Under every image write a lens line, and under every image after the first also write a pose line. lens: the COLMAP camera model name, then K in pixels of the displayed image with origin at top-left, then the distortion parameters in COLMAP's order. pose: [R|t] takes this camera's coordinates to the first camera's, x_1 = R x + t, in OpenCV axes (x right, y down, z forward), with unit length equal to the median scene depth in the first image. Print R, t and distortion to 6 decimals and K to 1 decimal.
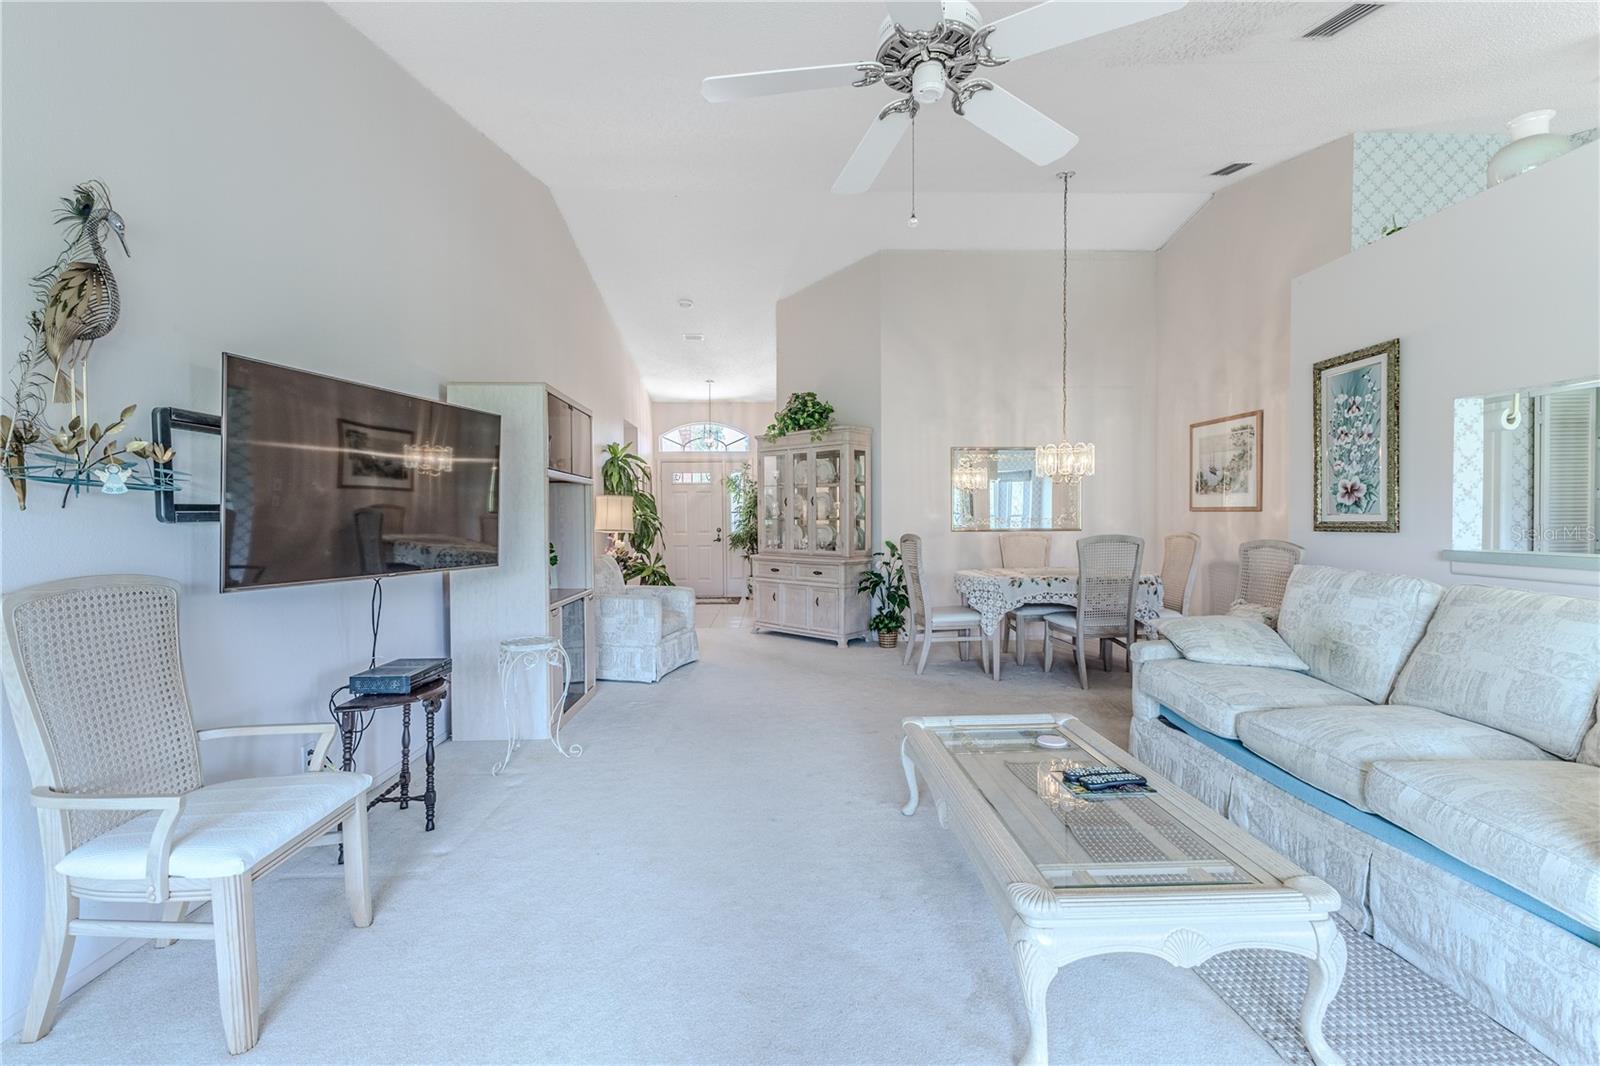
lens RADIAL K [[683.8, 0, 795.7], [0, 683.8, 530.3], [0, 0, 1]] dist [0.001272, -0.000118]
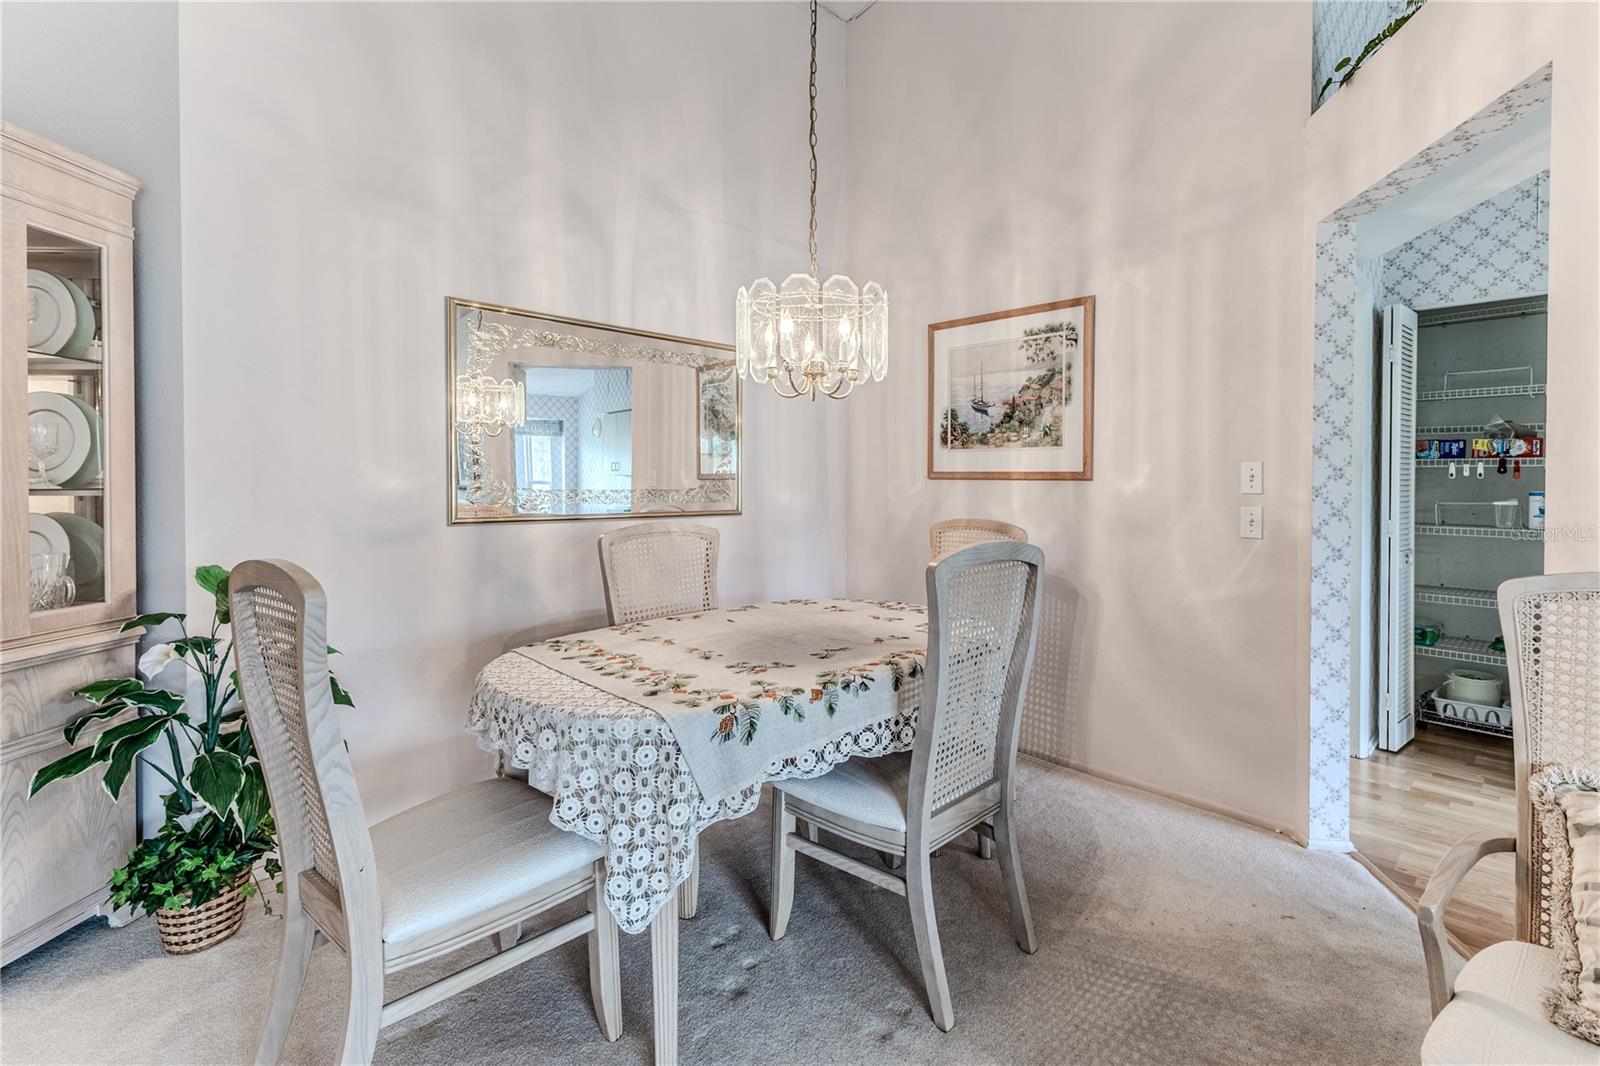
lens RADIAL K [[683.8, 0, 847.0], [0, 683.8, 497.2], [0, 0, 1]] dist [0.001272, -0.000118]
pose [[0.708674, -0.004379, 0.705523, 0.148821], [0.006995, 0.999975, -0.000820, -0.014566], [-0.705501, 0.005517, 0.708687, 0.727269]]
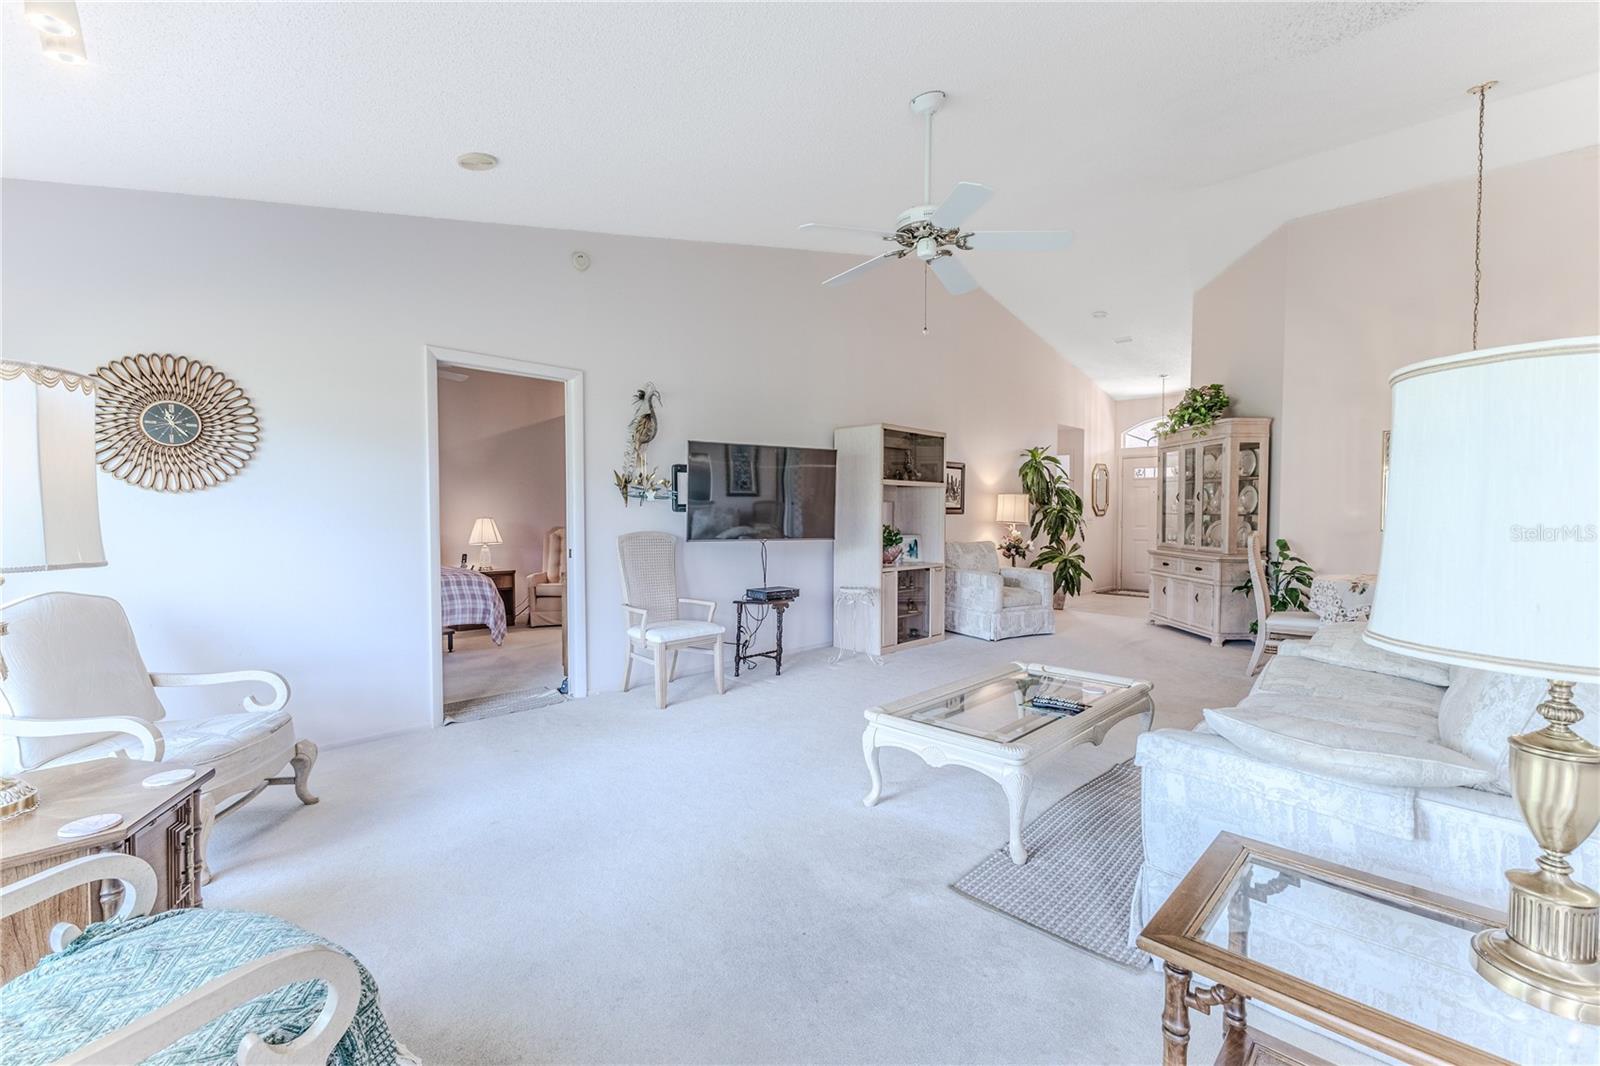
lens RADIAL K [[683.8, 0, 798.8], [0, 683.8, 529.8], [0, 0, 1]] dist [0.001272, -0.000118]
pose [[0.682239, 0.027960, -0.730594, 0.447131], [-0.020861, 0.999606, 0.018775, -0.000929], [0.730831, 0.002432, 0.682554, -0.128101]]
